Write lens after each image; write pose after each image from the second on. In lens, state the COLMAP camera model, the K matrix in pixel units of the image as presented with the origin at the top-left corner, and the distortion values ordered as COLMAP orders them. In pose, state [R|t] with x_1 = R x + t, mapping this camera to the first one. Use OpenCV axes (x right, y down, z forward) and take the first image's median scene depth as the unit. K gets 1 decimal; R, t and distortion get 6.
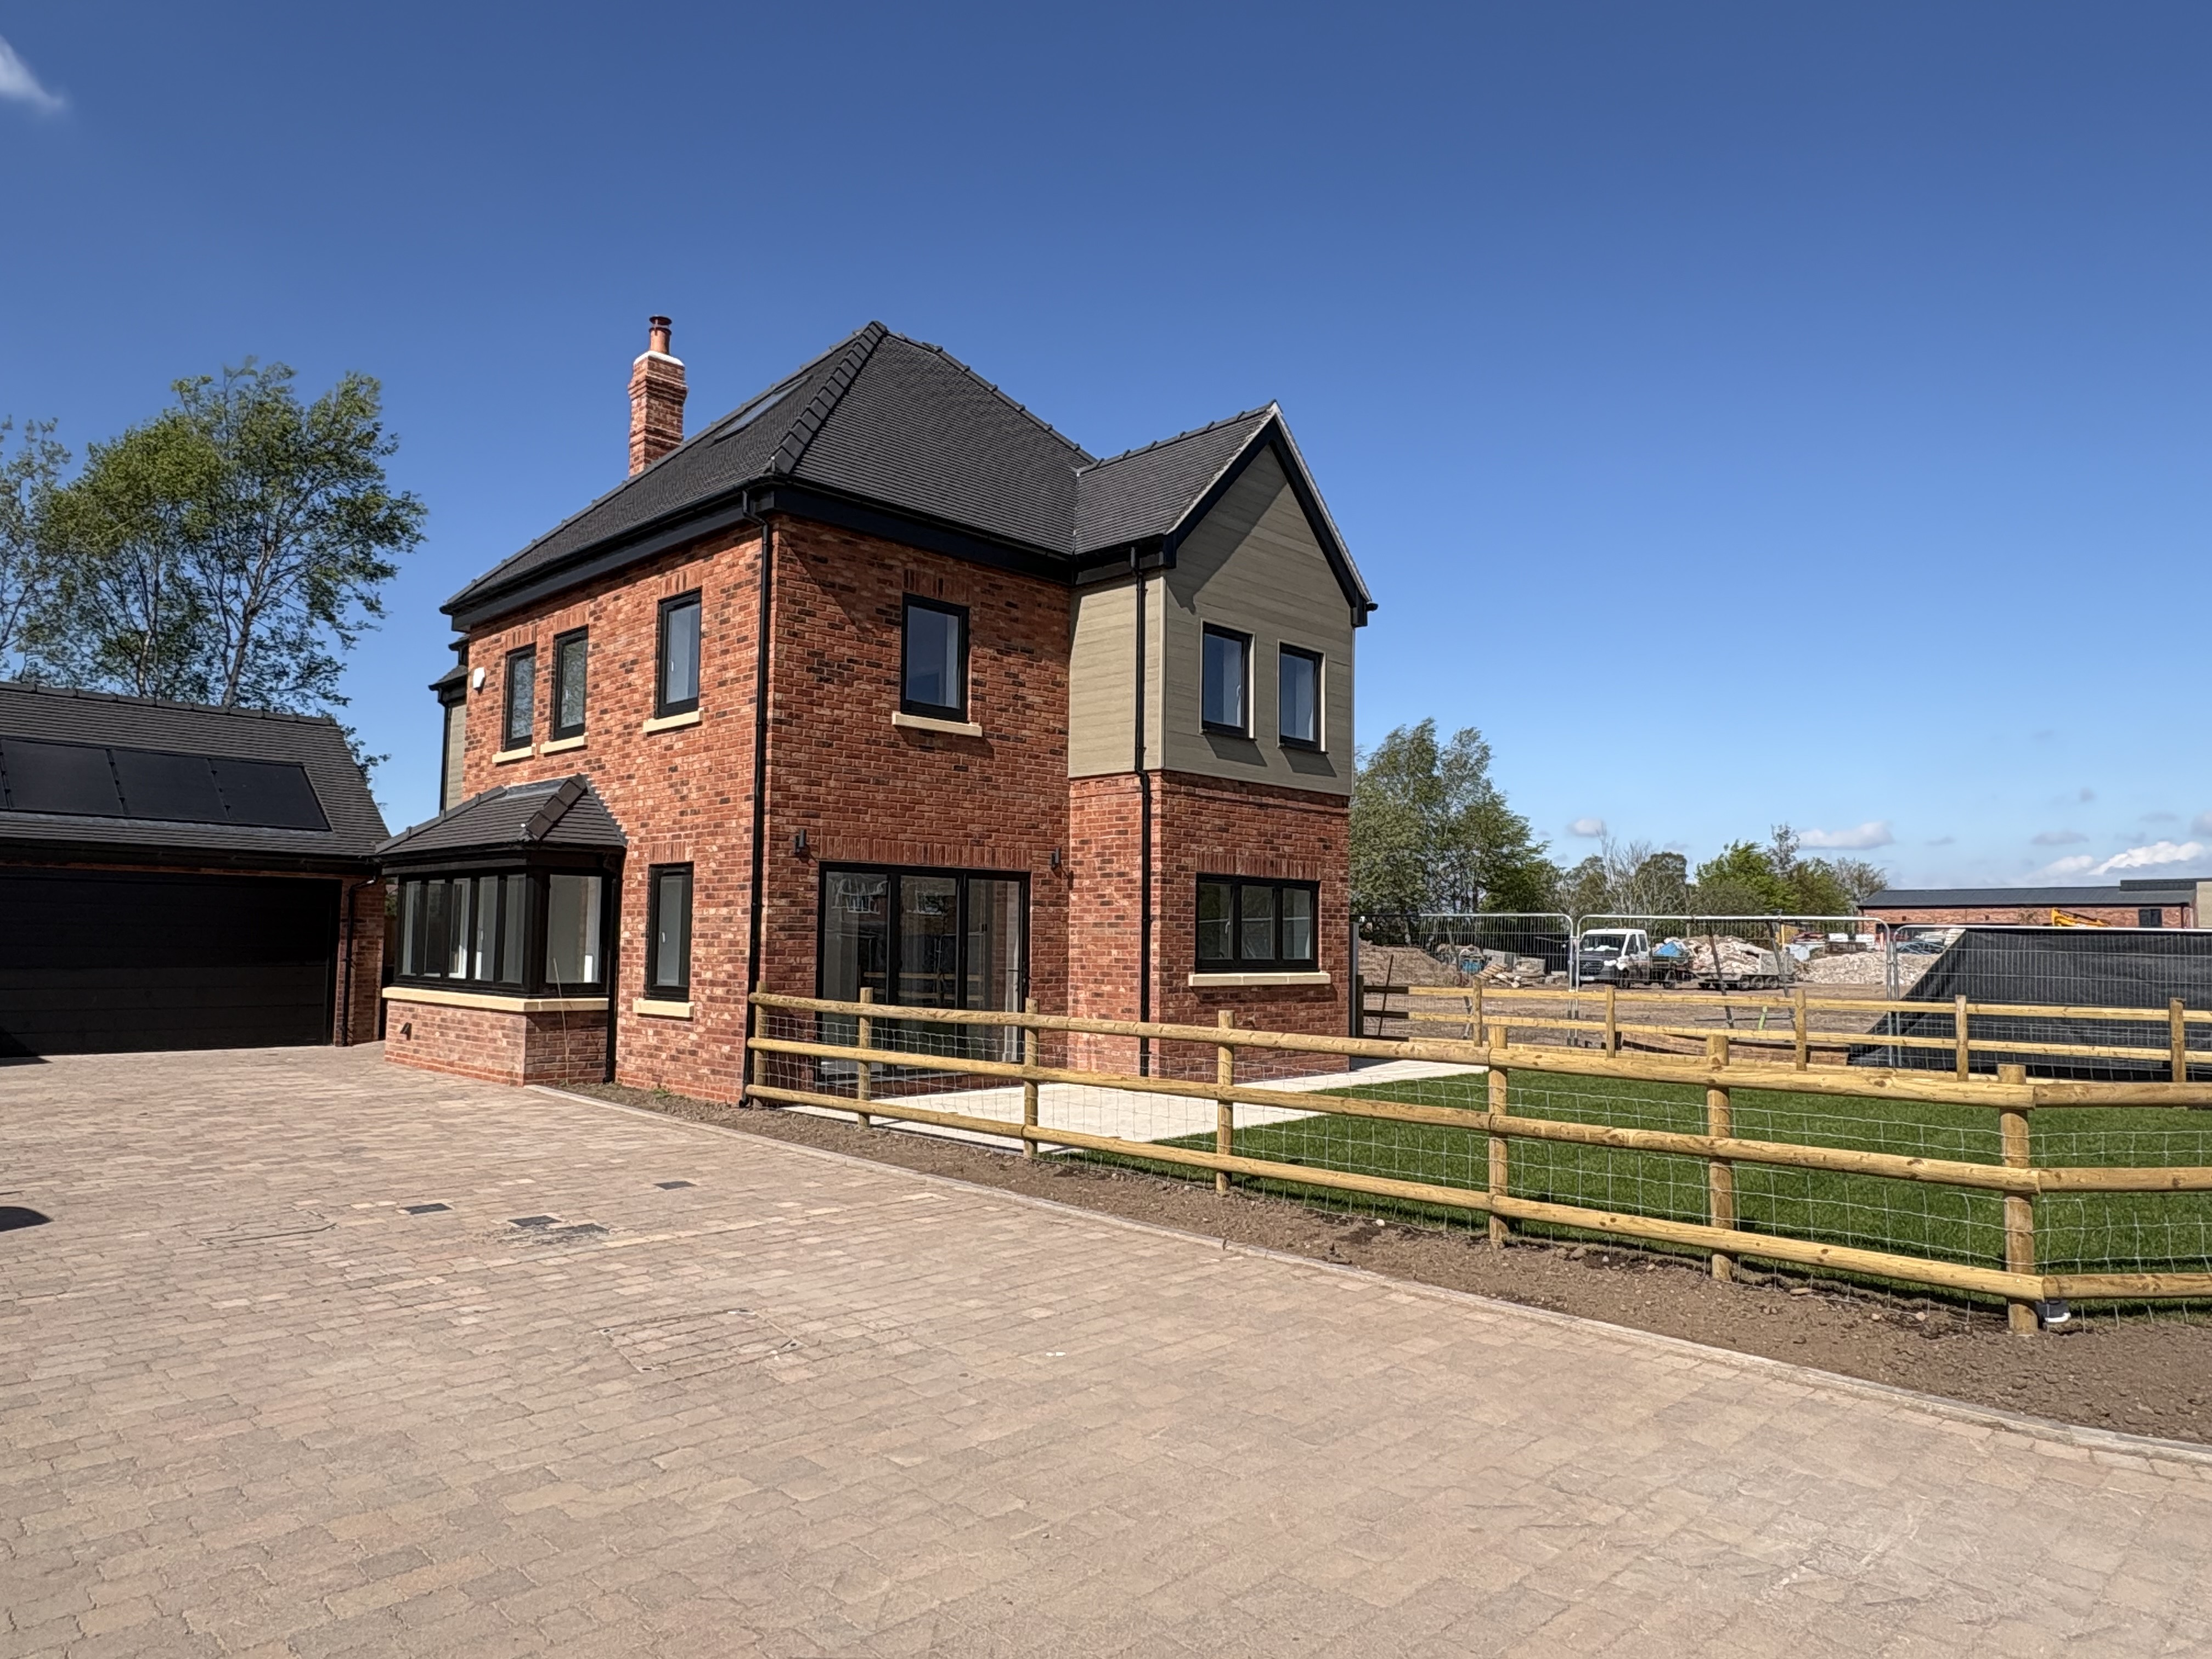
lens RADIAL K [[1411.6, 0, 1104.5], [0, 1411.6, 838.2], [0, 0, 1]] dist [-0.002268, 0.002811]
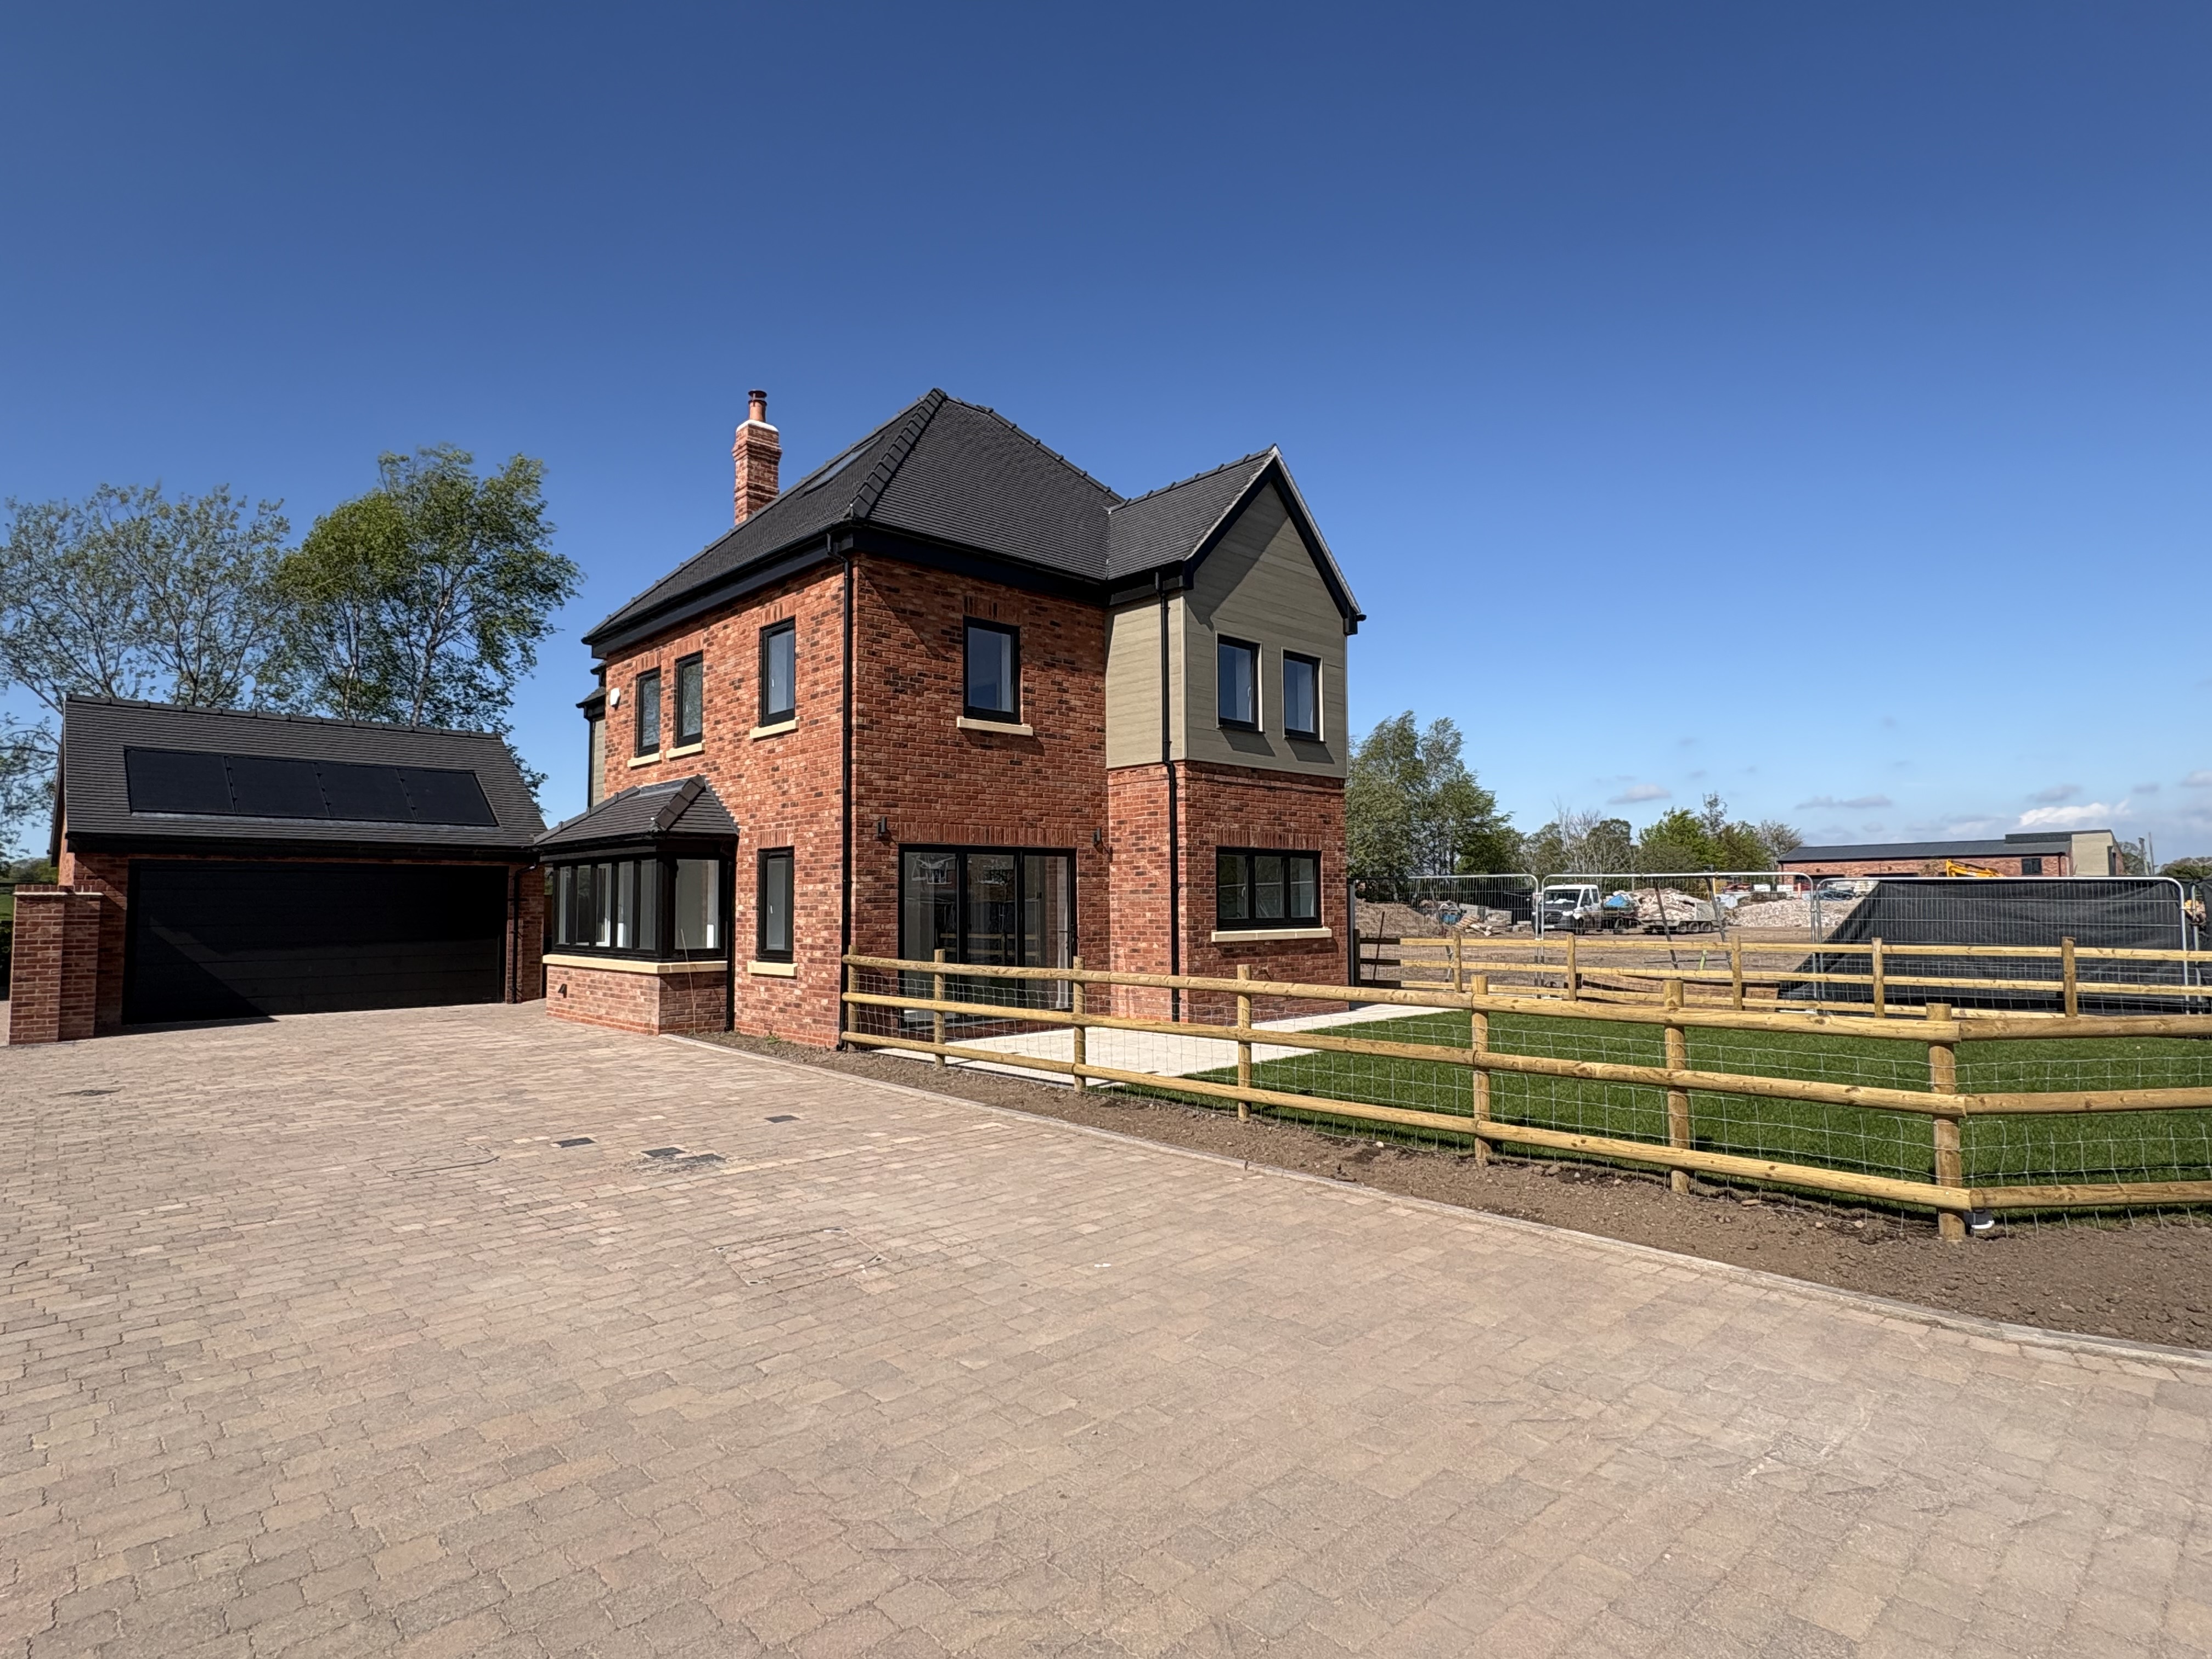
lens RADIAL K [[1172.1, 0, 1104.0], [0, 1172.1, 832.3], [0, 0, 1]] dist [0.000547, -0.000633]
pose [[0.999306, -0.021317, -0.030537, 0.001460], [0.021694, 0.999692, 0.012066, -0.001119], [0.030270, -0.012720, 0.999461, 0.015237]]
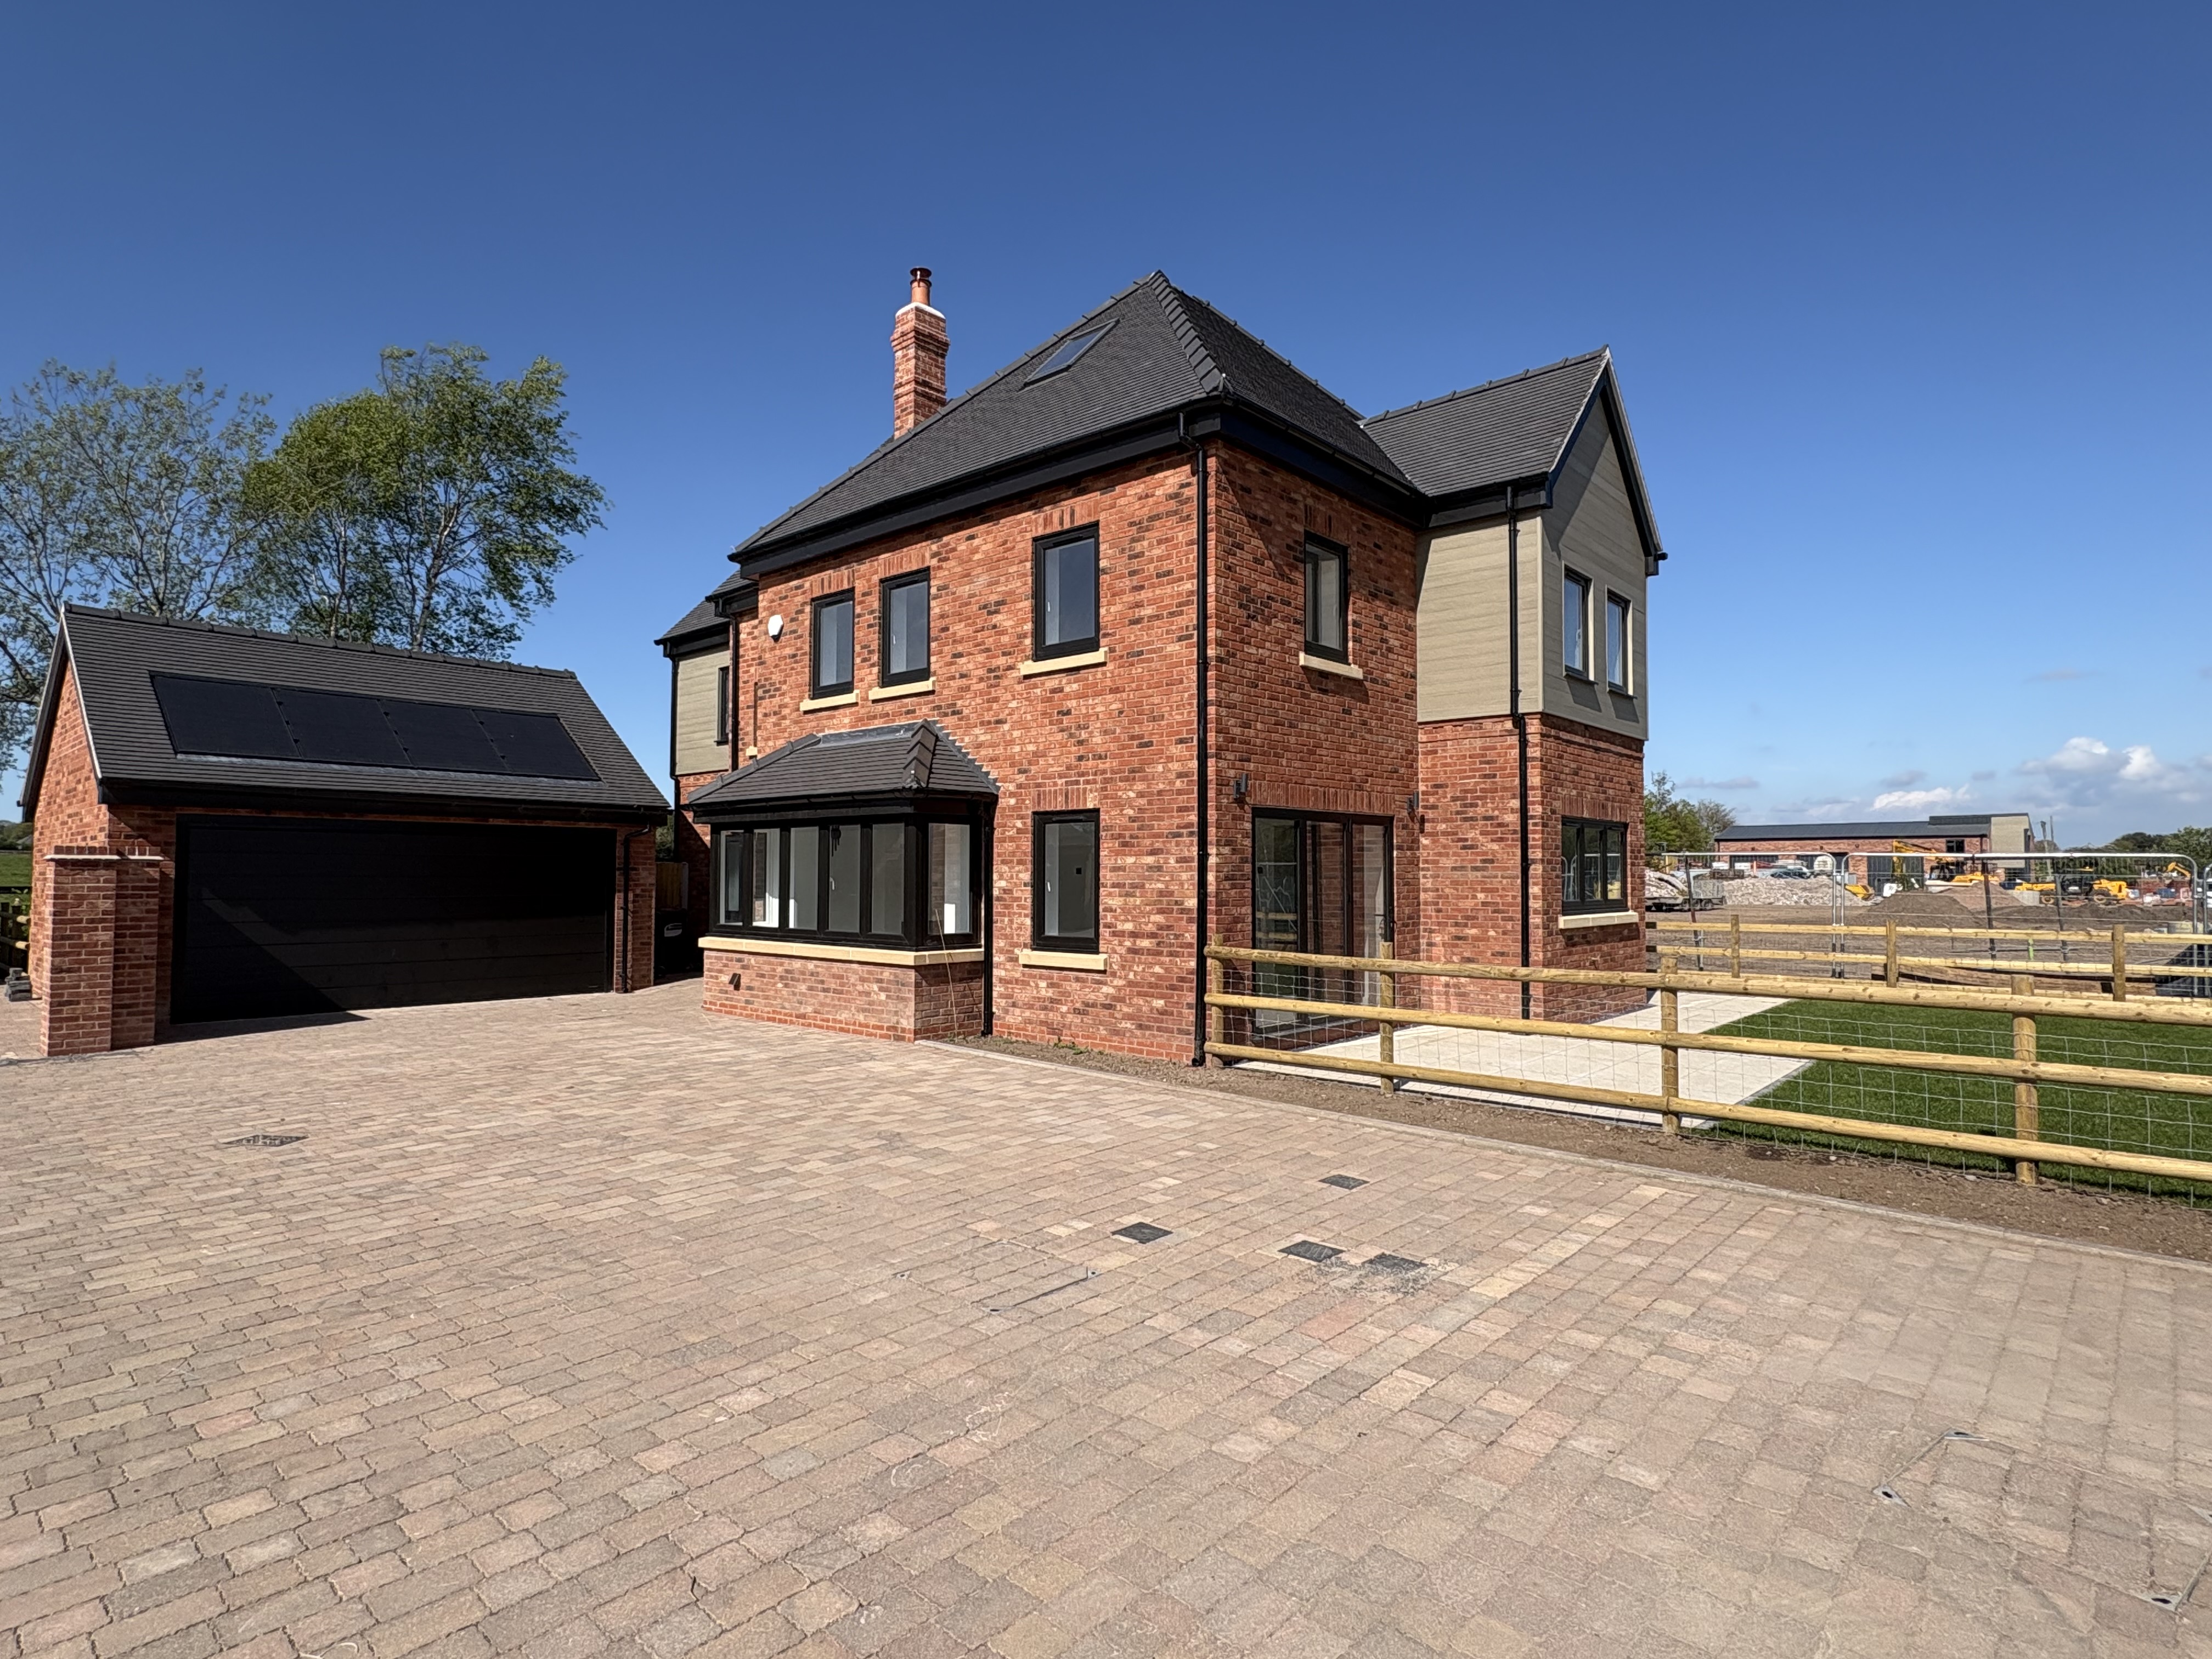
lens RADIAL K [[1172.1, 0, 1110.3], [0, 1172.1, 834.2], [0, 0, 1]] dist [0.000547, -0.000633]
pose [[0.998591, -0.008258, 0.052419, -0.307228], [0.006146, 0.999168, 0.040326, 0.001967], [-0.052708, -0.039947, 0.997811, 0.190046]]
